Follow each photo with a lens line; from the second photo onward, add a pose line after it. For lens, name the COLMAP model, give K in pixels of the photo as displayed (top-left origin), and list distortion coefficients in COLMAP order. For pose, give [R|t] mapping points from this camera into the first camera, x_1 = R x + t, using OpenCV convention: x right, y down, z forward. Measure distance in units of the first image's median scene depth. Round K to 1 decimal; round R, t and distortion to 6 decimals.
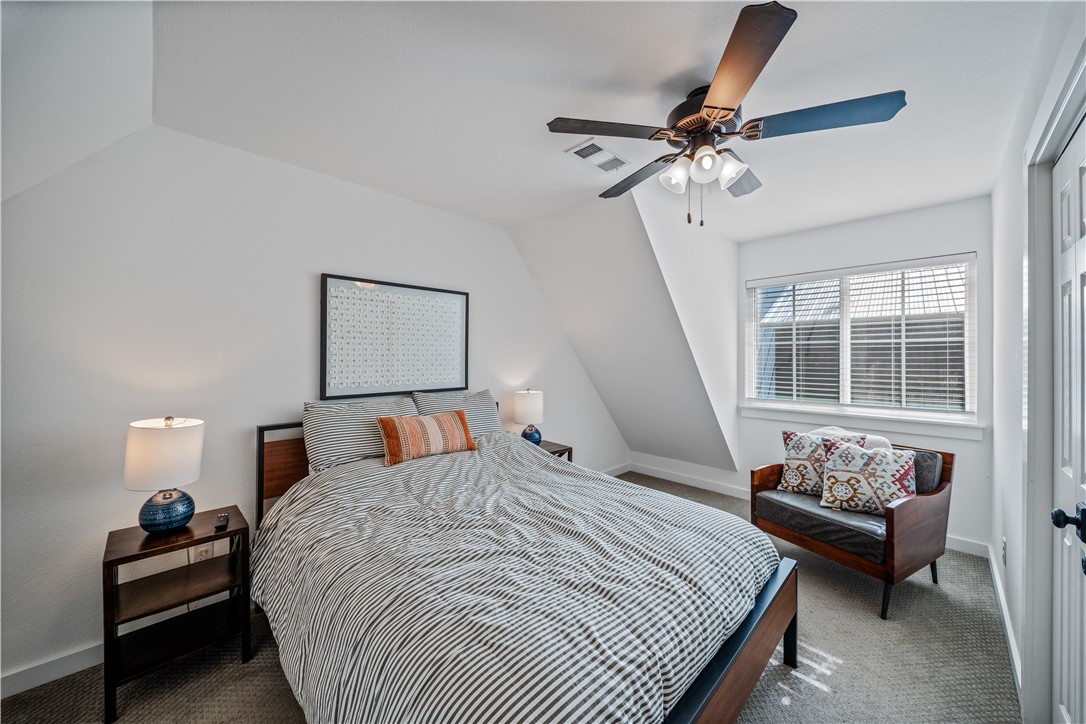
lens RADIAL K [[389.0, 0, 538.8], [0, 389.0, 359.9], [0, 0, 1]] dist [-0.009350, -0.000203]
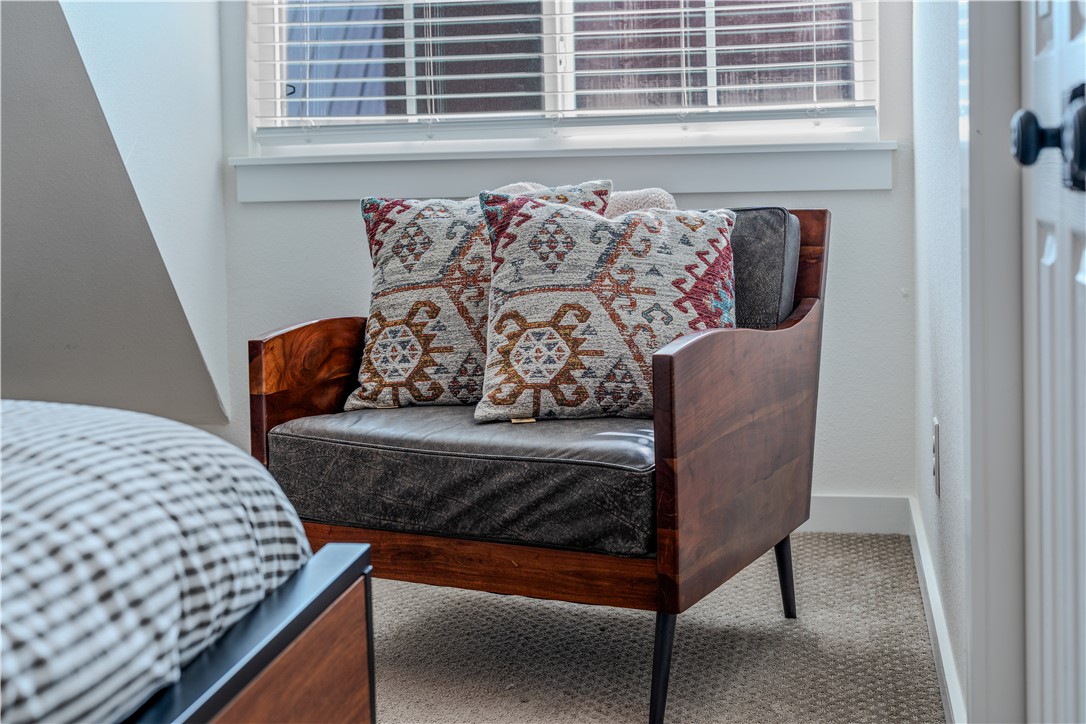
lens RADIAL K [[1516.3, 0, 544.9], [0, 1516.3, 360.5], [0, 0, 1]] dist [-0.022888, 0.000000]
pose [[0.820252, -0.038479, 0.570707, 0.170125], [0.022125, 0.999122, 0.035565, 0.308525], [-0.571575, -0.016546, 0.820383, 0.106149]]
